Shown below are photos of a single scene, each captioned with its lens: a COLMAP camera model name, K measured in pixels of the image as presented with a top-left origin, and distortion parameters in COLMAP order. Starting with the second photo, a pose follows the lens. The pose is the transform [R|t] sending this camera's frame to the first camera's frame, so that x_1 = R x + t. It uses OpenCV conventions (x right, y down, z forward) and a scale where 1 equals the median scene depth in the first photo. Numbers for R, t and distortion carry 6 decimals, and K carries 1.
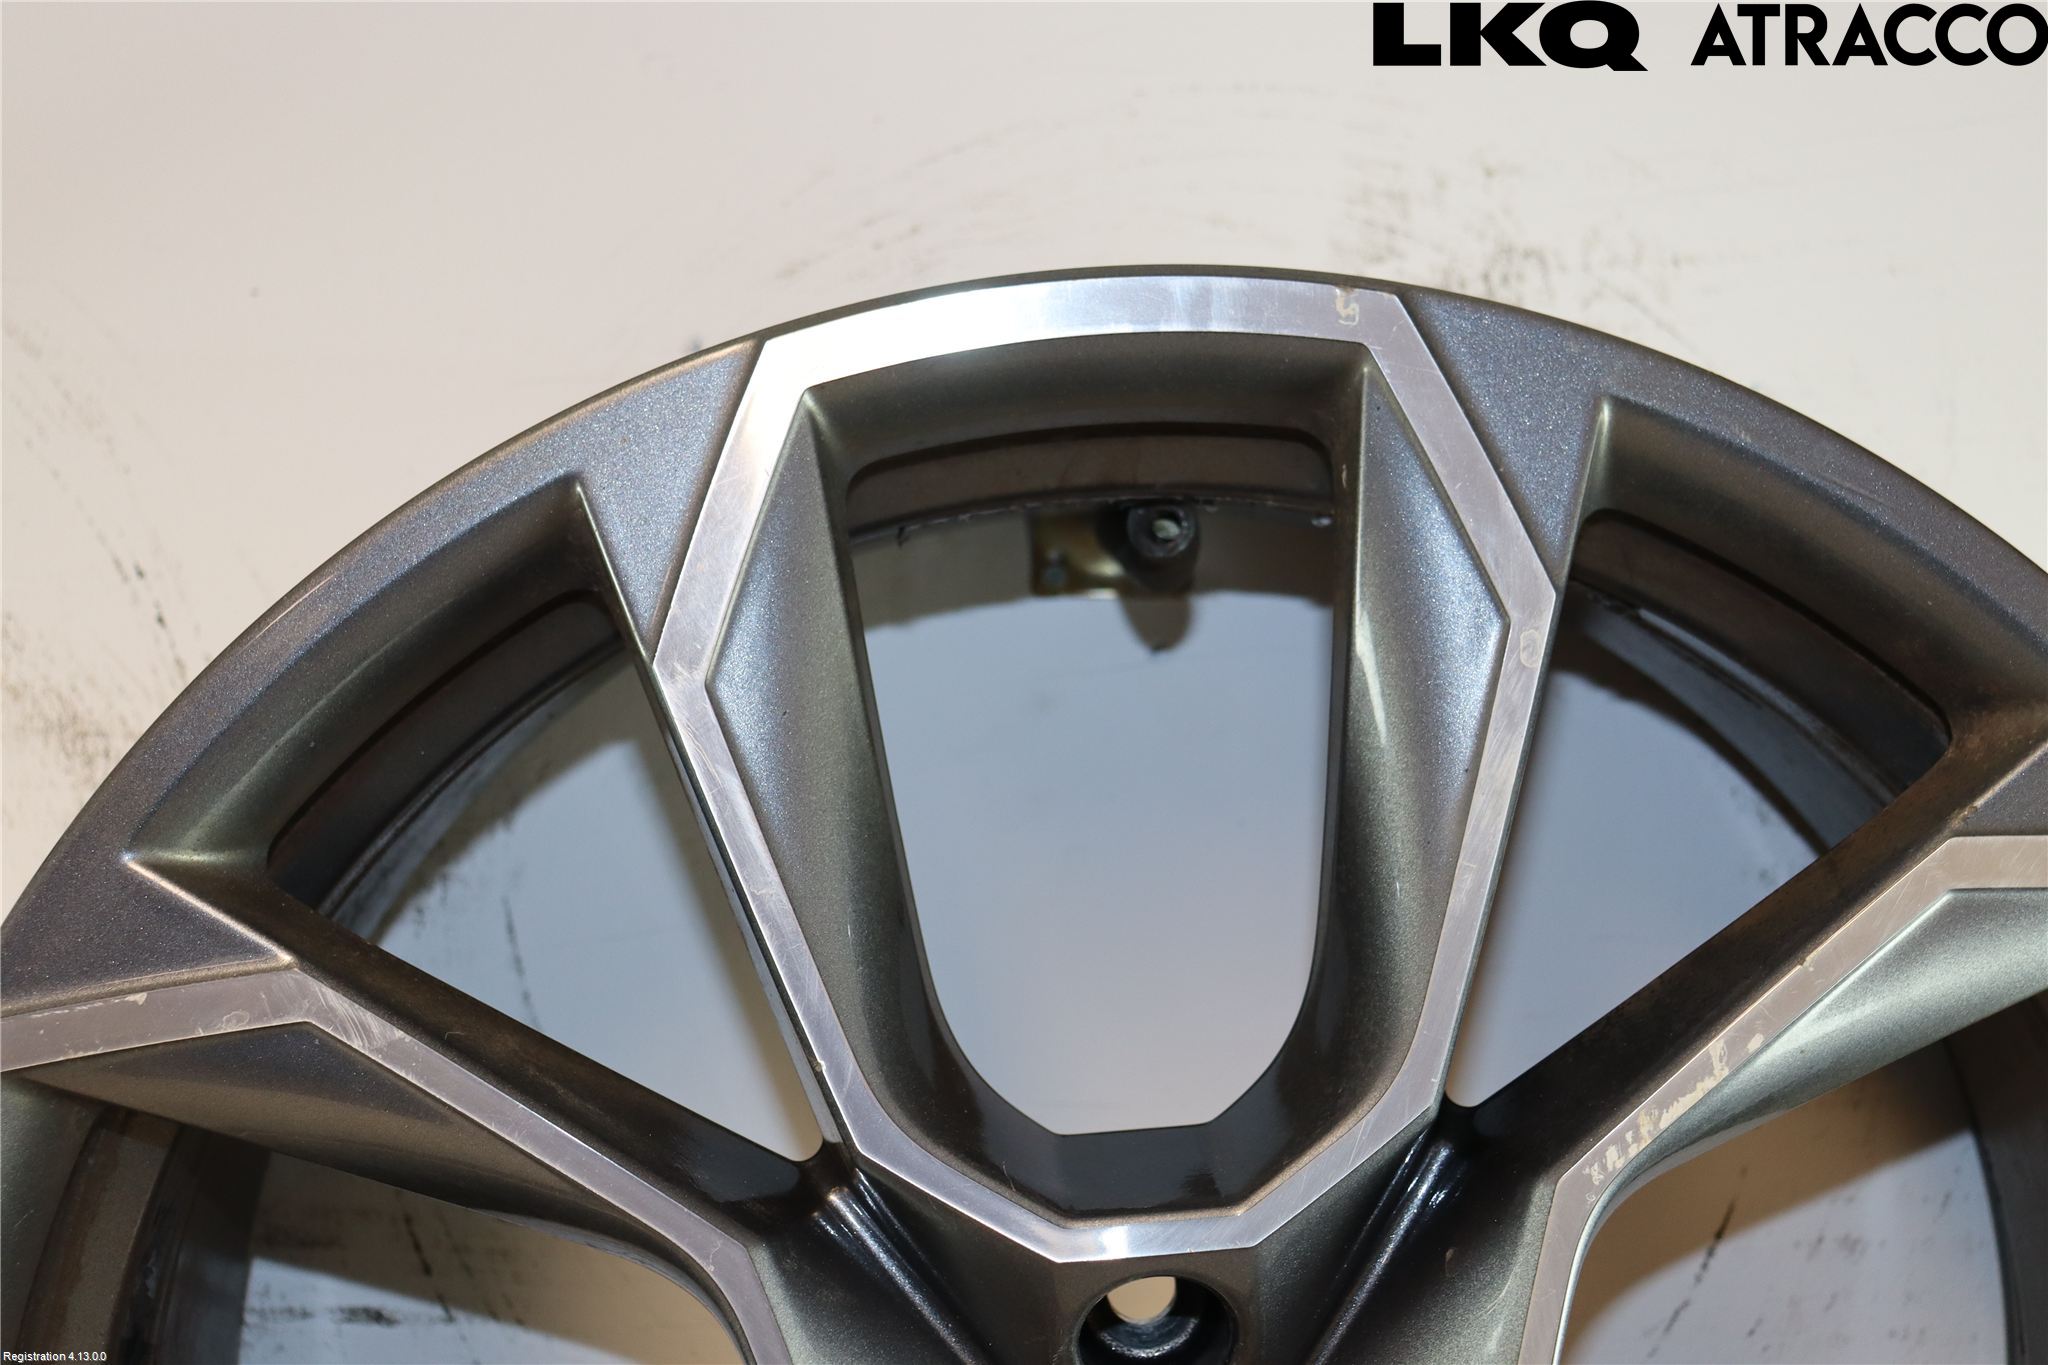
lens RADIAL K [[2557.5, 0, 1024.0], [0, 2557.5, 682.5], [0, 0, 1]] dist [-0.075533, 0.313090]
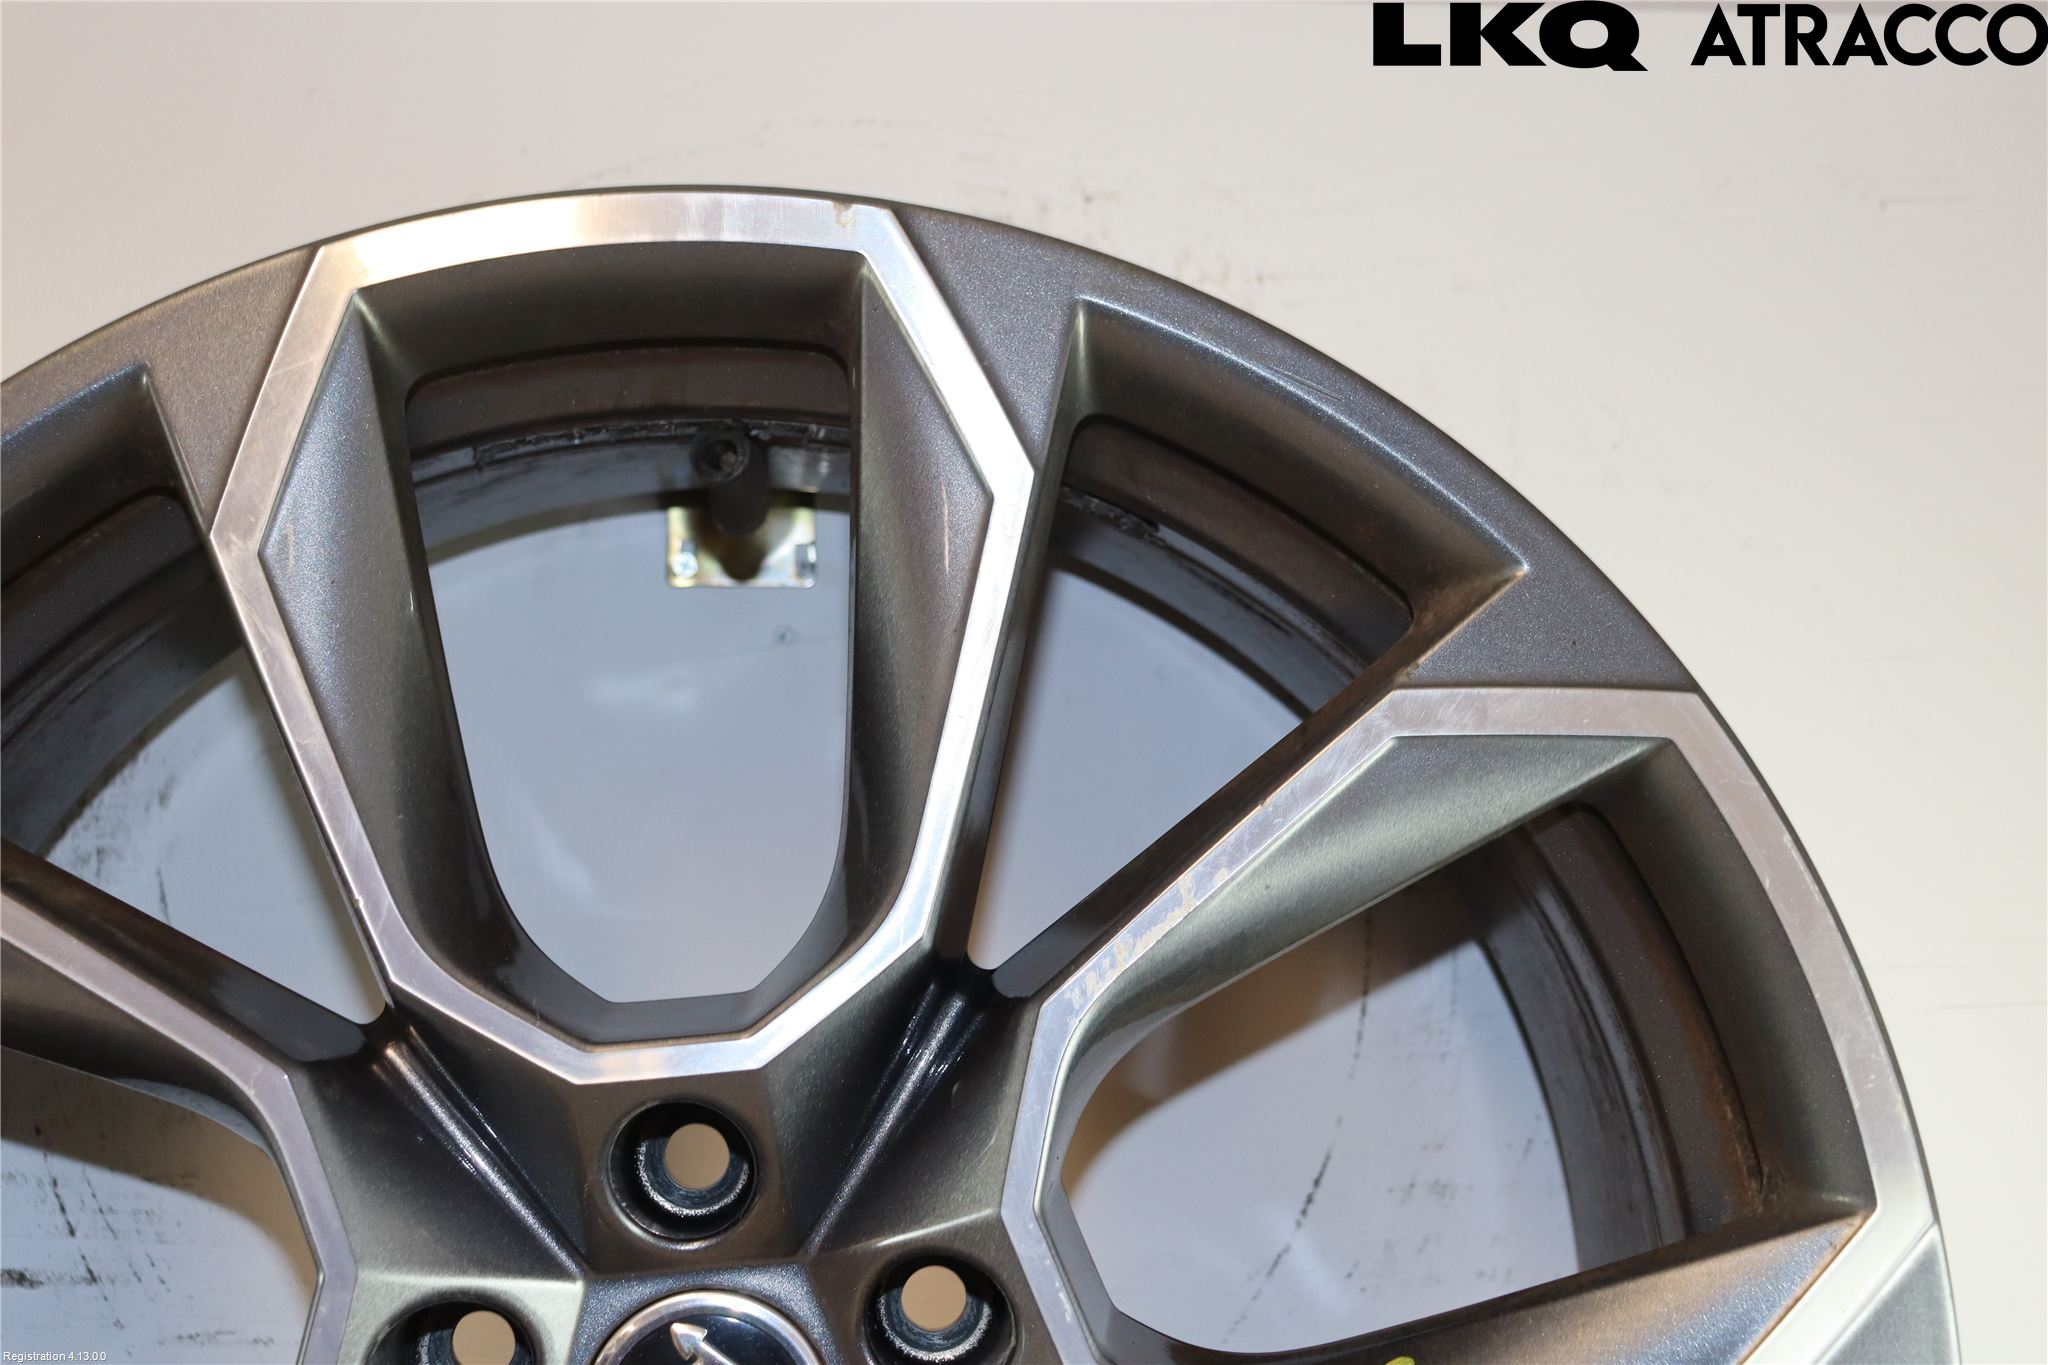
lens RADIAL K [[2557.5, 0, 1024.0], [0, 2557.5, 682.5], [0, 0, 1]] dist [-0.075533, 0.313090]
pose [[0.998875, -0.004703, 0.047189, 0.150579], [0.009162, 0.995462, -0.094719, 0.161076], [-0.046529, 0.095044, 0.994385, -0.097392]]
